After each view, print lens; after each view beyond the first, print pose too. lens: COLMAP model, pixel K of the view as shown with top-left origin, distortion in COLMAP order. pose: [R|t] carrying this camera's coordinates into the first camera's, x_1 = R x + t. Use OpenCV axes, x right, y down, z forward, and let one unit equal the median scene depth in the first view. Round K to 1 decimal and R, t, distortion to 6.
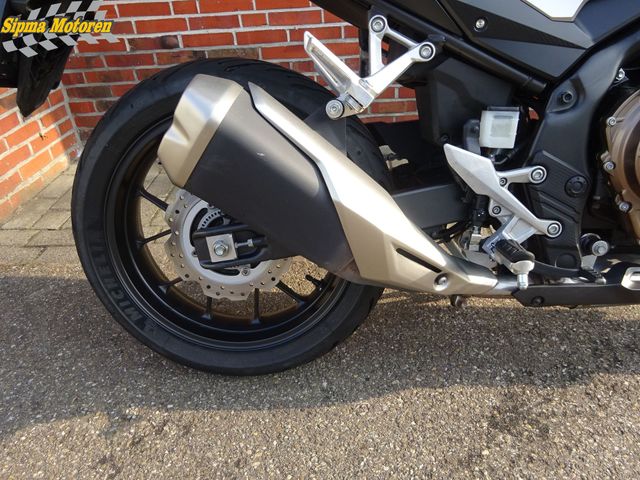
lens RADIAL K [[470.2, 0, 318.9], [0, 470.2, 239.3], [0, 0, 1]] dist [0.002543, -0.006174]
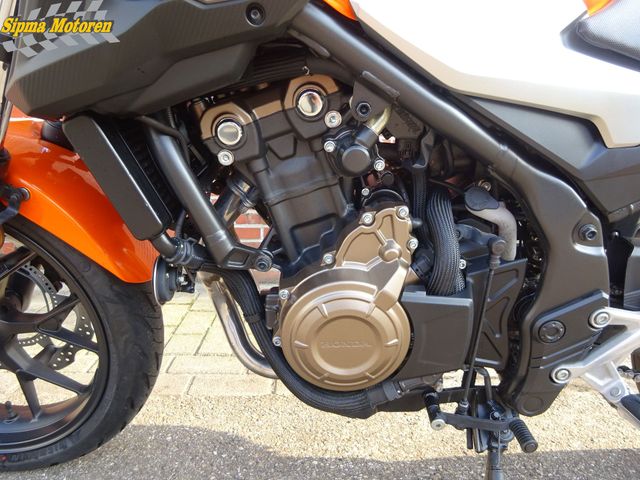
lens RADIAL K [[470.2, 0, 315.5], [0, 470.2, 241.6], [0, 0, 1]] dist [0.002543, -0.006174]
pose [[0.996069, 0.044924, 0.076347, 0.162121], [-0.015472, 0.936847, -0.349397, 0.096551], [-0.087221, 0.346842, 0.933859, 0.112323]]
